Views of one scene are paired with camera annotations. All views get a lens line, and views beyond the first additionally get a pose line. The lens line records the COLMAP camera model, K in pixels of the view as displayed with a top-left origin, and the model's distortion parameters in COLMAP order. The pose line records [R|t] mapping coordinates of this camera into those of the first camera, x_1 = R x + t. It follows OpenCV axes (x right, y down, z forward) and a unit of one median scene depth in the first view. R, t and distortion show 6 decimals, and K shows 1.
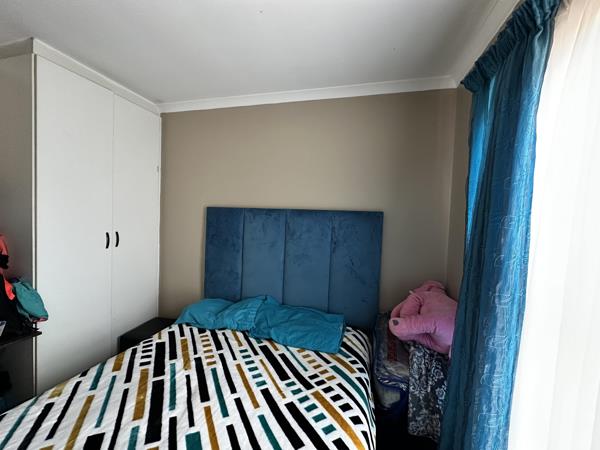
lens RADIAL K [[239.9, 0, 300.3], [0, 239.9, 226.1], [0, 0, 1]] dist [-0.001370, -0.000198]
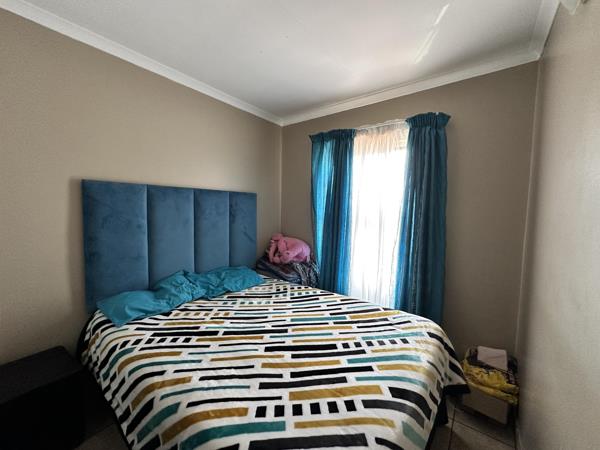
lens RADIAL K [[239.9, 0, 301.4], [0, 239.9, 222.8], [0, 0, 1]] dist [-0.001370, -0.000198]
pose [[0.392418, -0.083694, 0.915971, -1.343398], [0.026088, 0.996464, 0.079872, 0.018191], [-0.919417, -0.007447, 0.393213, 0.172443]]
